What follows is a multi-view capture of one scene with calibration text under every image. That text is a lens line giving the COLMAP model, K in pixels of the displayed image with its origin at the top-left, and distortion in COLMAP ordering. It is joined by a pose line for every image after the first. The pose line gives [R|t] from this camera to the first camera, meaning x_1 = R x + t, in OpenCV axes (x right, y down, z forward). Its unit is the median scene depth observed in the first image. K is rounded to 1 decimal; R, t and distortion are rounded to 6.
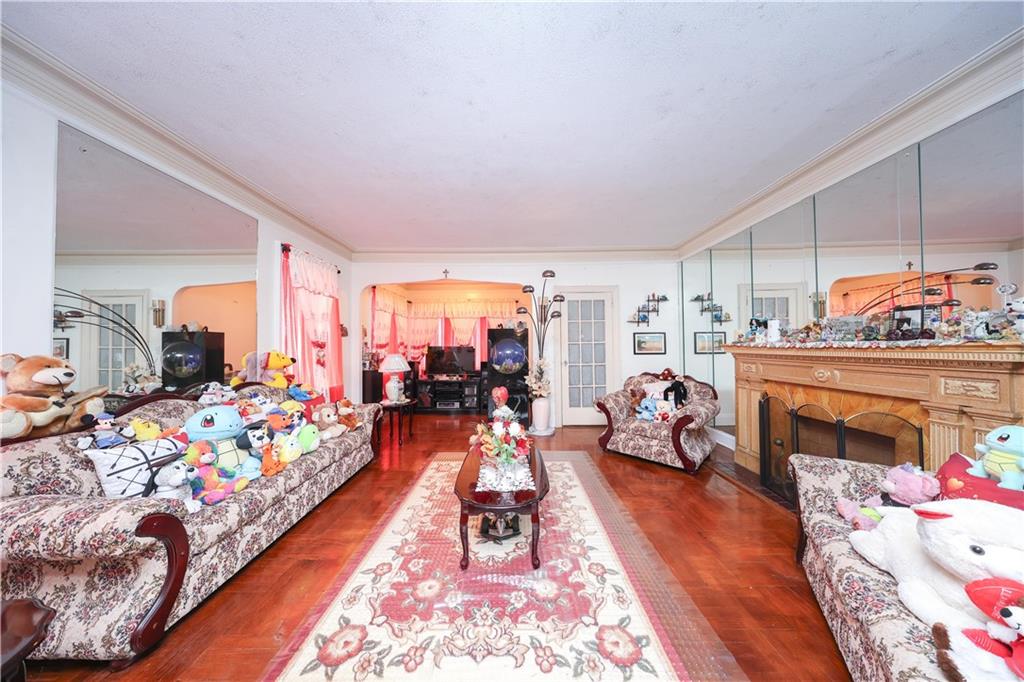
lens RADIAL K [[298.0, 0, 510.9], [0, 298.0, 344.1], [0, 0, 1]] dist [-0.000252, -0.000036]
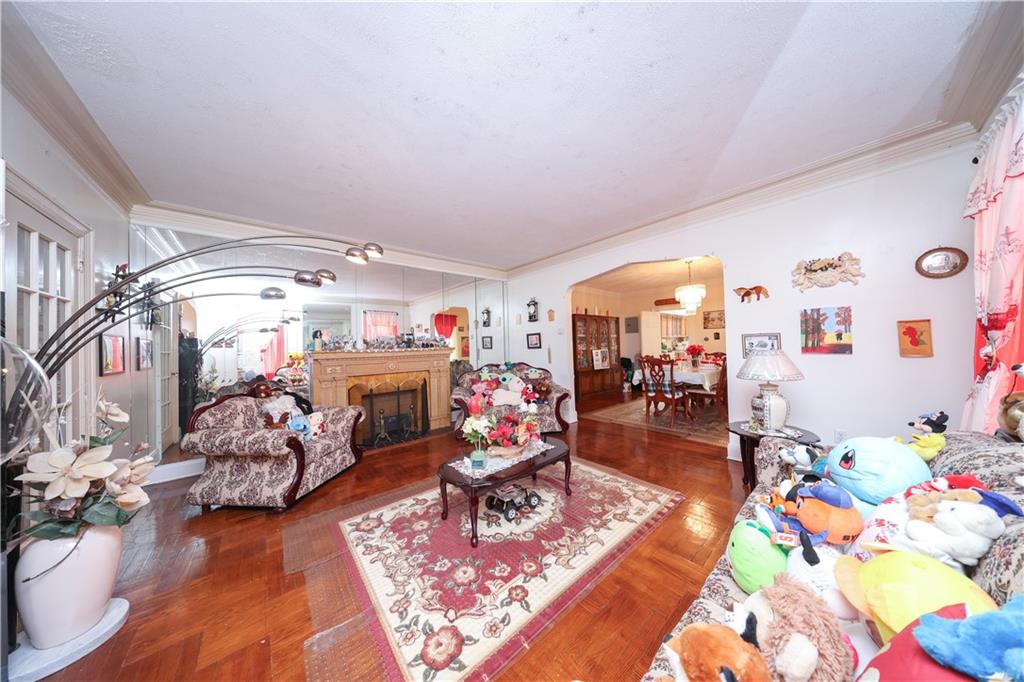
lens RADIAL K [[296.1, 0, 512.0], [0, 296.1, 341.0], [0, 0, 1]] dist [-0.000005, -0.000013]
pose [[-0.660444, 0.039778, 0.749821, -0.899041], [0.025638, 0.999208, -0.030425, 0.023207], [-0.750437, -0.000870, -0.660941, 1.771046]]
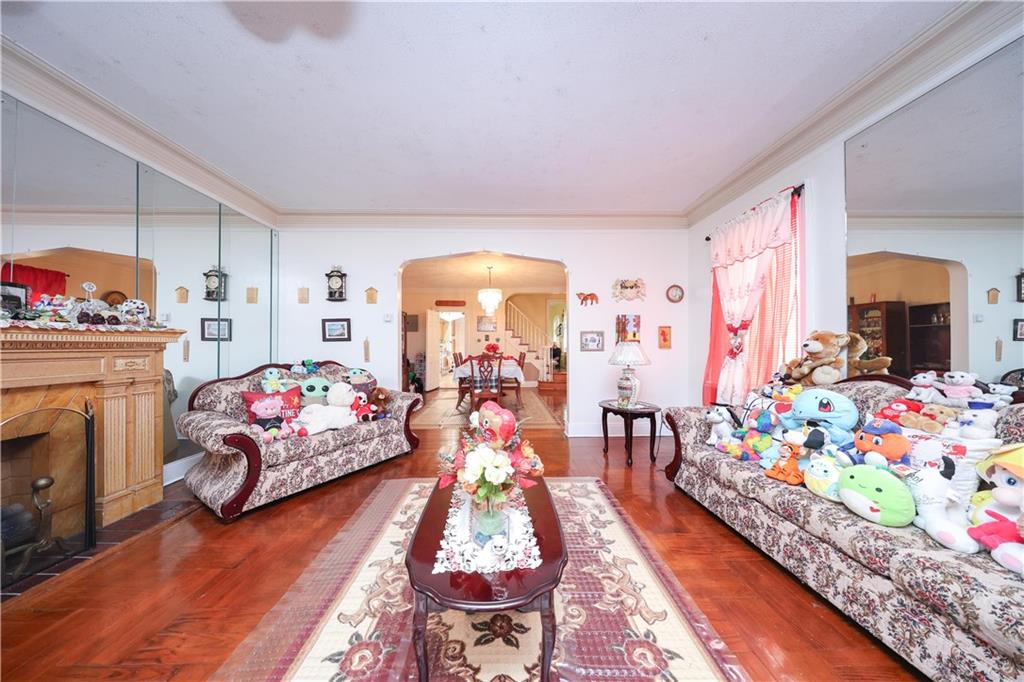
lens RADIAL K [[298.0, 0, 510.9], [0, 298.0, 344.1], [0, 0, 1]] dist [-0.000252, -0.000036]
pose [[-0.999244, 0.012830, -0.036712, -0.057820], [0.013432, 0.999778, -0.016218, 0.075760], [0.036496, -0.016699, -0.999194, 1.719160]]
